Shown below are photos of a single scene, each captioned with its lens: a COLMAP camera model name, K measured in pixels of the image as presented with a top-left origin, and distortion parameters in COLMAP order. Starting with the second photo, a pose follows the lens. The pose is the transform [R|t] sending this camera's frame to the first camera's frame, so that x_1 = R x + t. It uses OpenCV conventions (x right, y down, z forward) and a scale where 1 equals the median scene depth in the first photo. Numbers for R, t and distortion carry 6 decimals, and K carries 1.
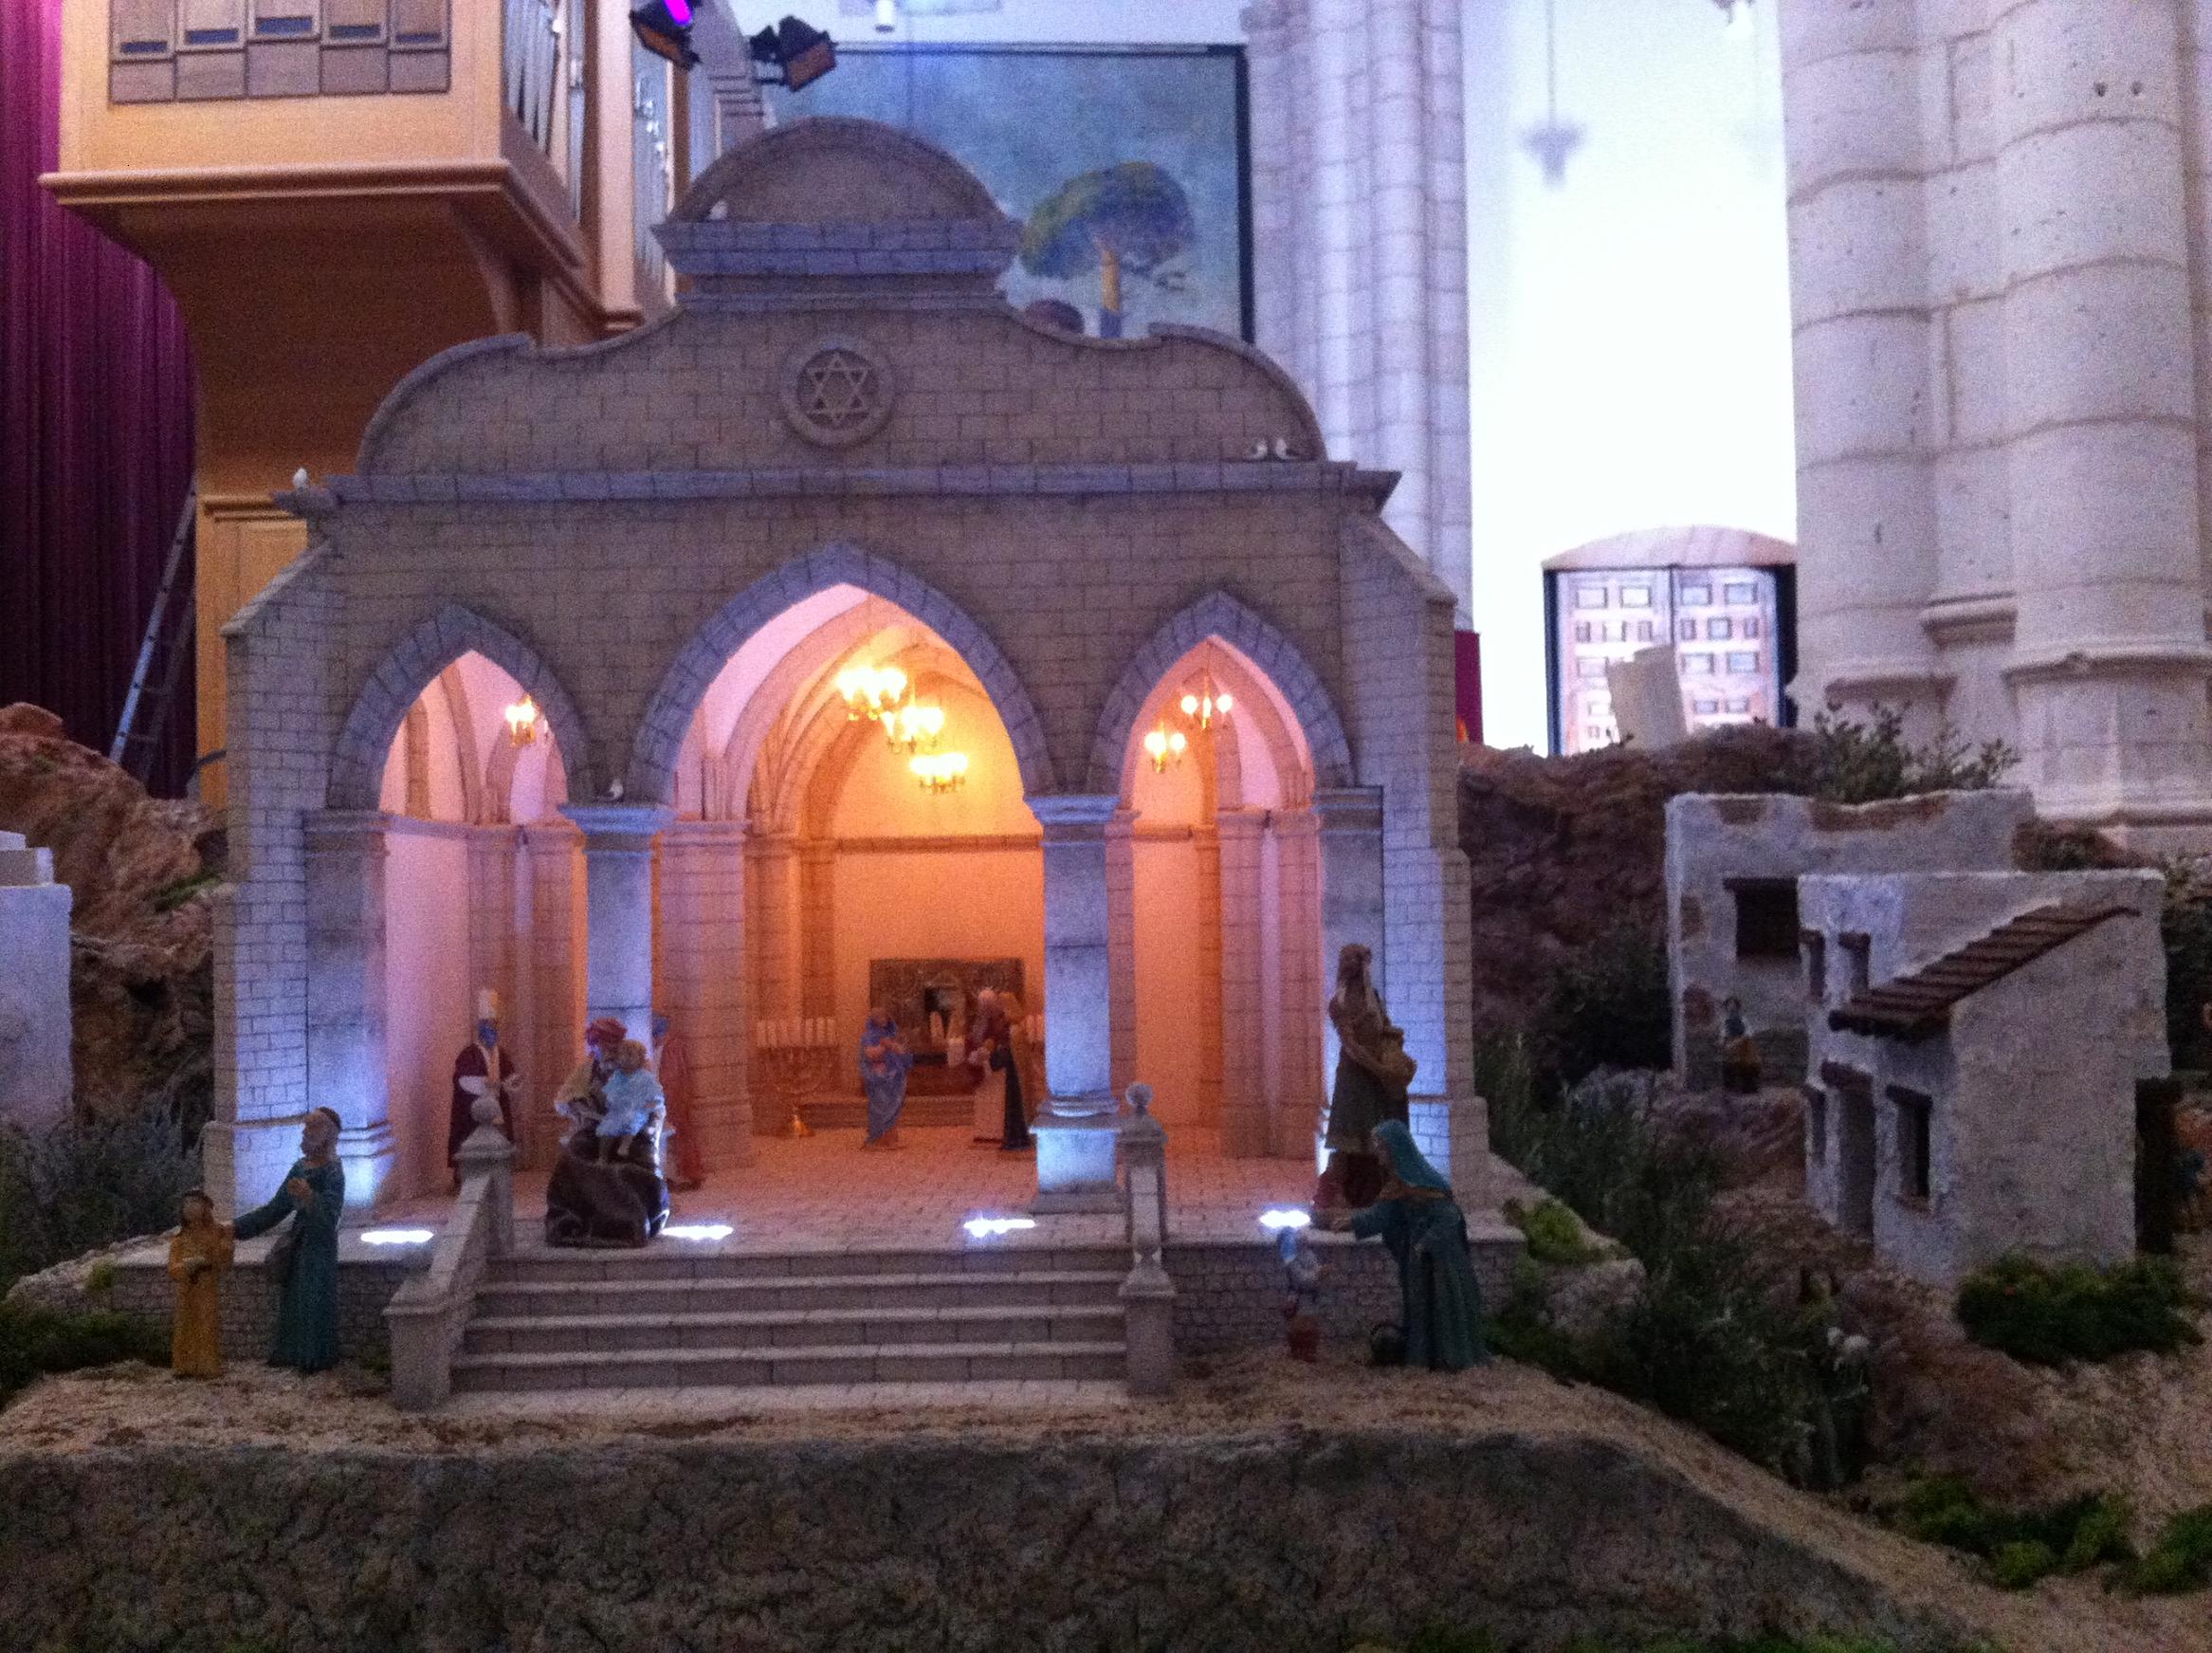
lens RADIAL K [[2177.2, 0, 1106.0], [0, 2177.2, 826.5], [0, 0, 1]] dist [0.102894, -0.374041]
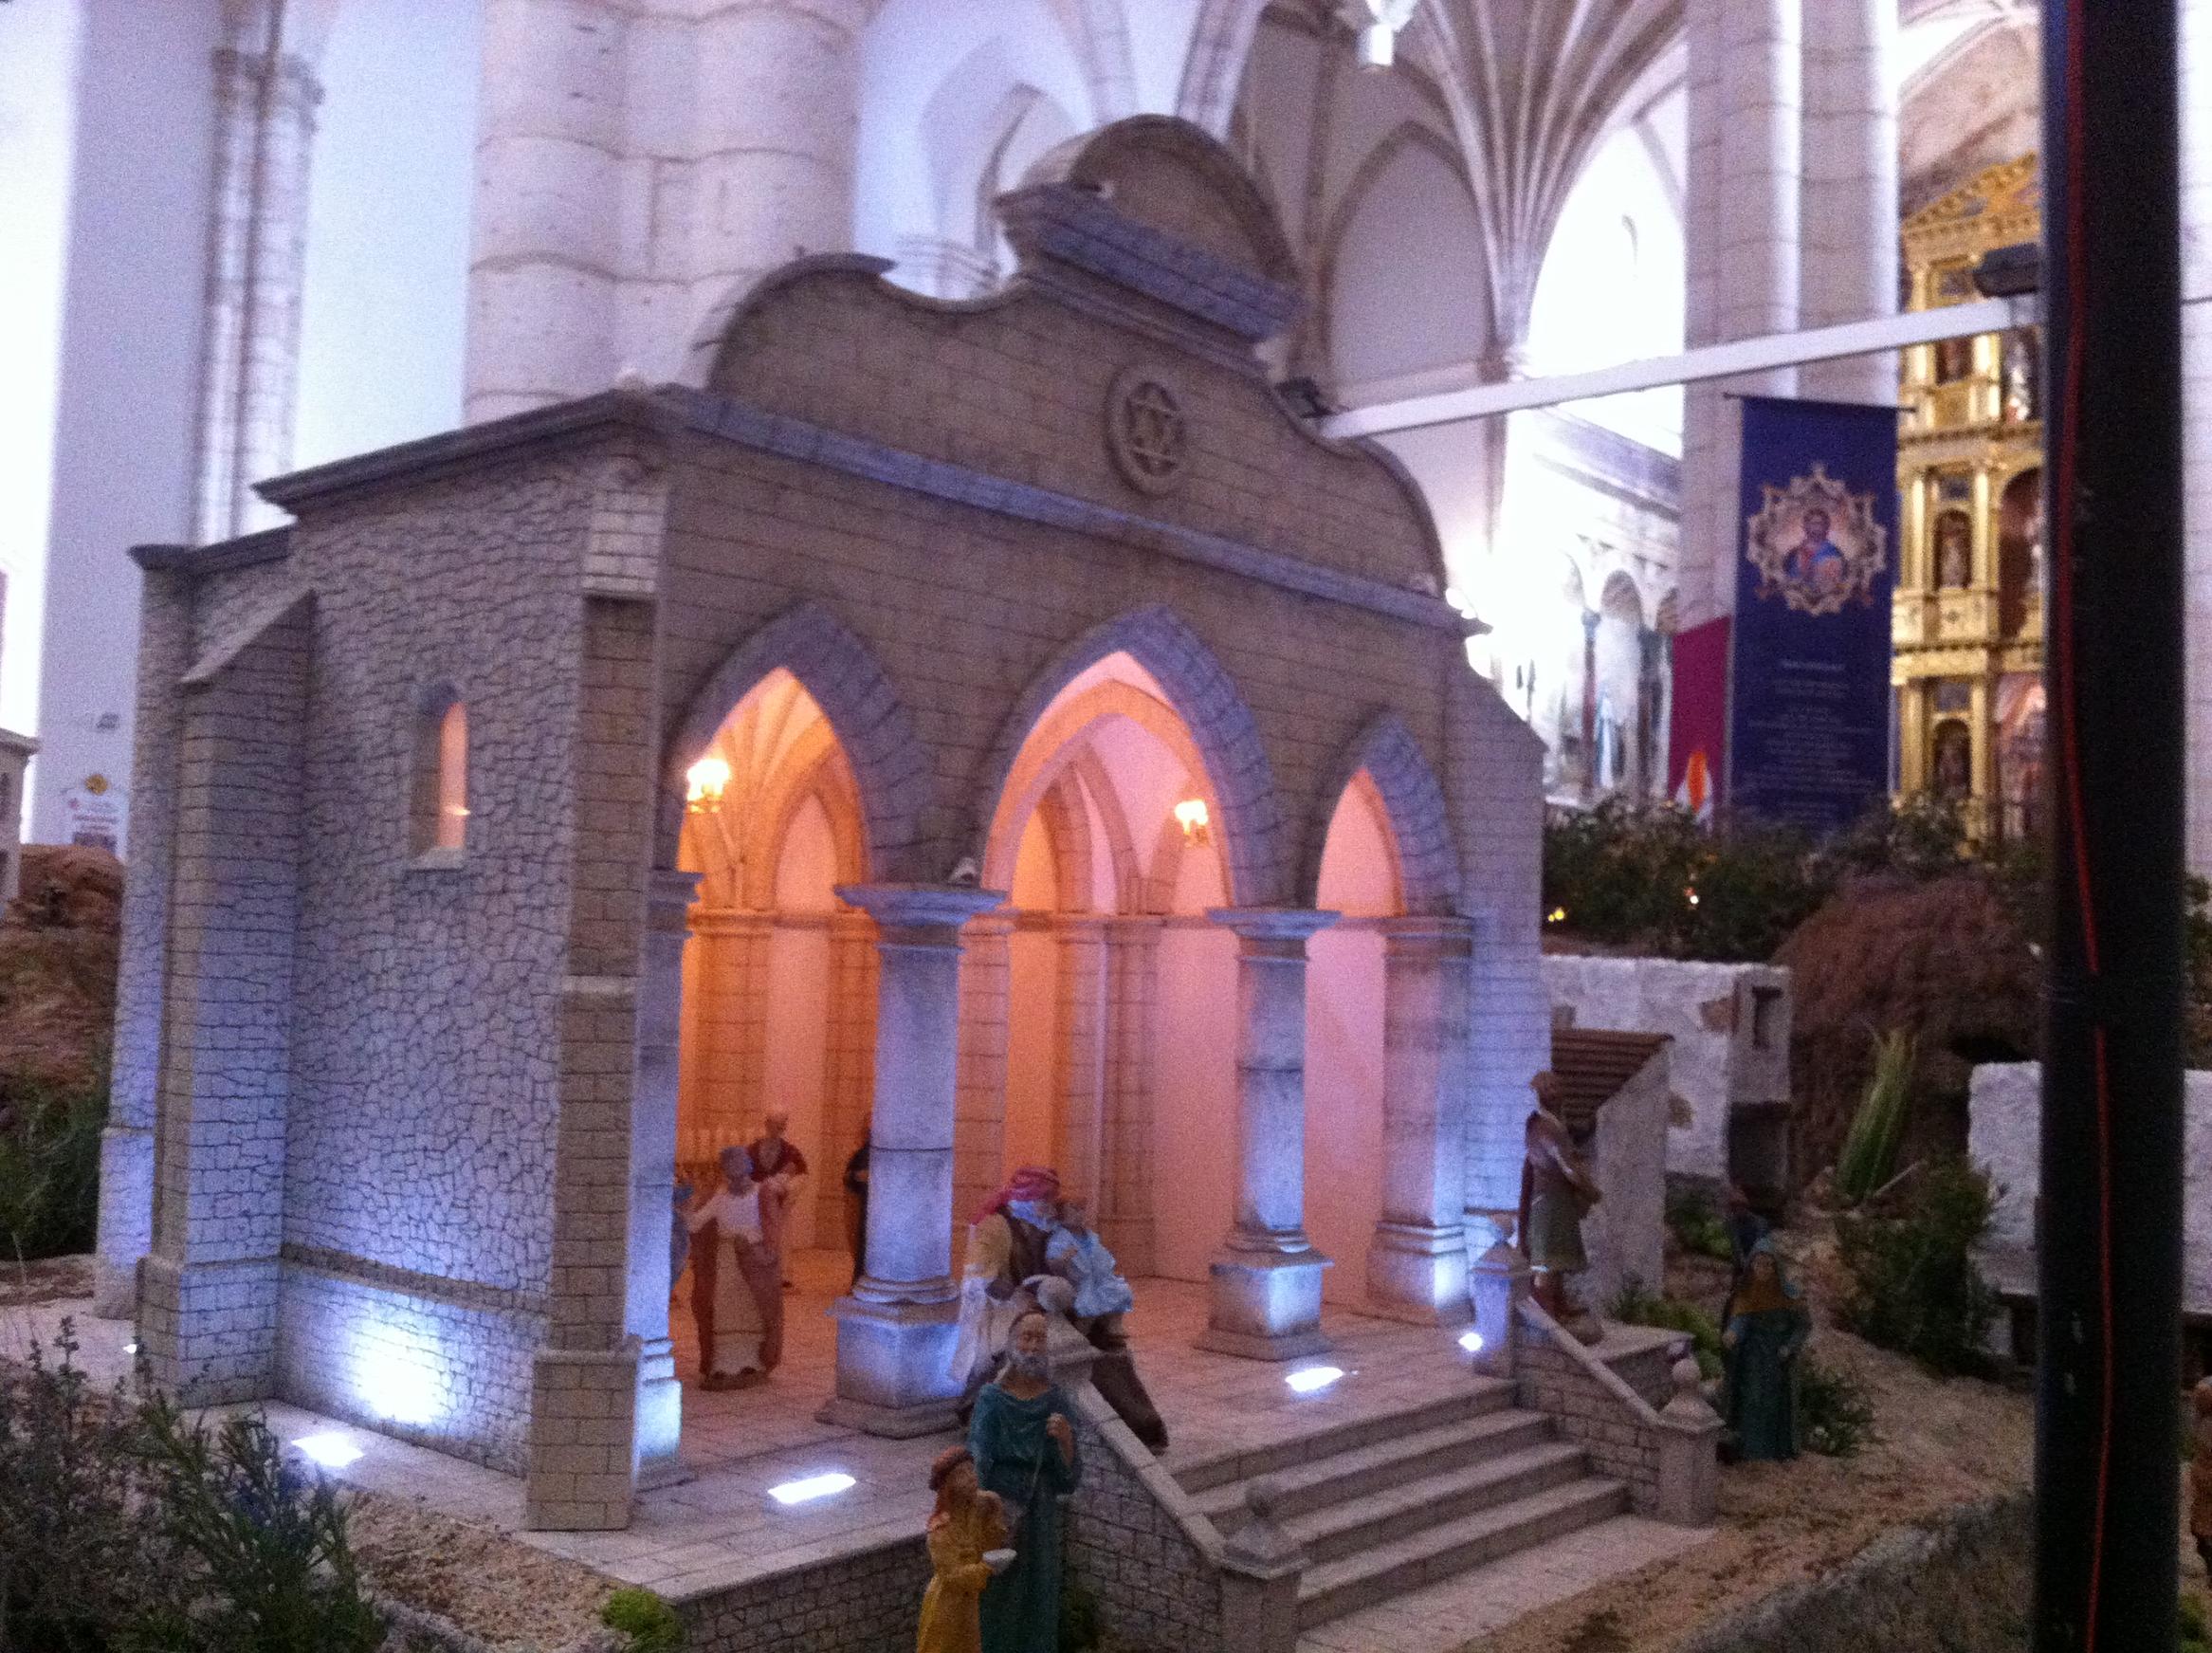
lens RADIAL K [[2177.2, 0, 1106.0], [0, 2177.2, 826.5], [0, 0, 1]] dist [0.102894, -0.374041]
pose [[0.627406, 0.082714, 0.774286, -0.787193], [-0.066682, 0.996397, -0.052408, 0.004680], [-0.775832, -0.018750, 0.630661, 0.458510]]
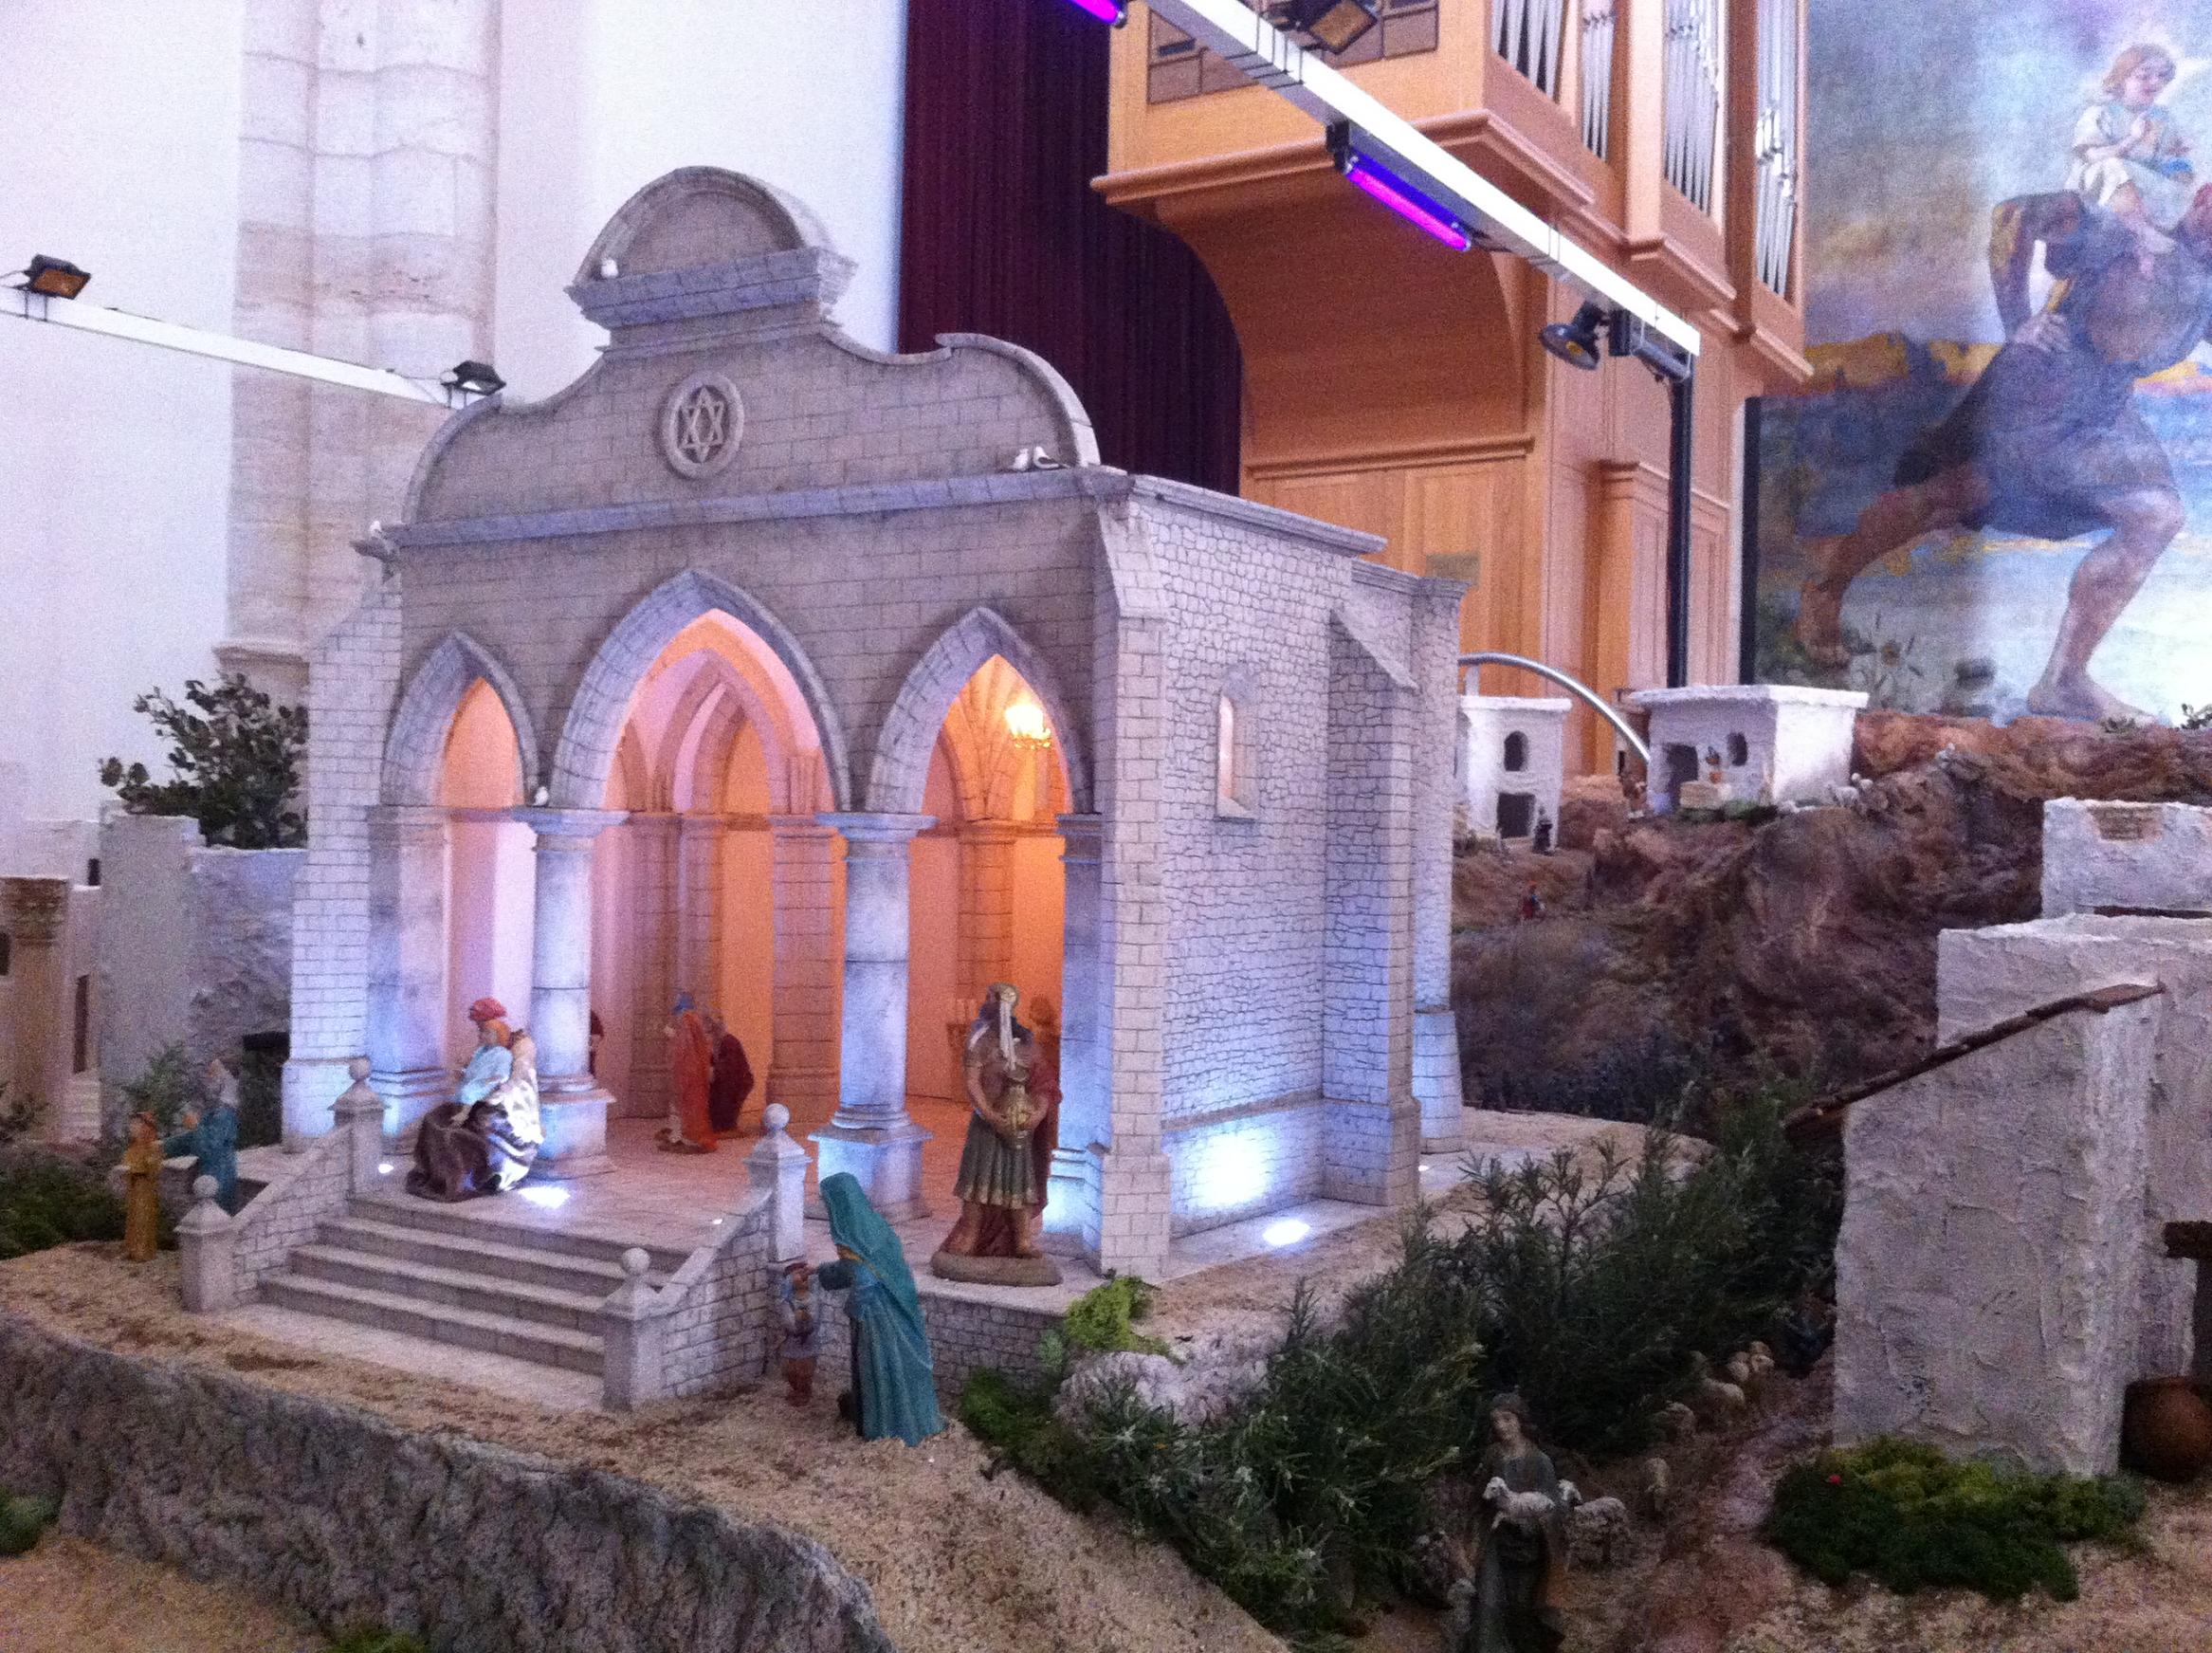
lens RADIAL K [[2158.9, 0, 1106.0], [0, 2158.9, 826.5], [0, 0, 1]] dist [0.138686, -0.458691]
pose [[0.838127, 0.033569, -0.544442, 0.616319], [-0.013420, 0.999071, 0.040942, -0.049618], [0.545311, -0.027008, 0.837799, 0.213072]]
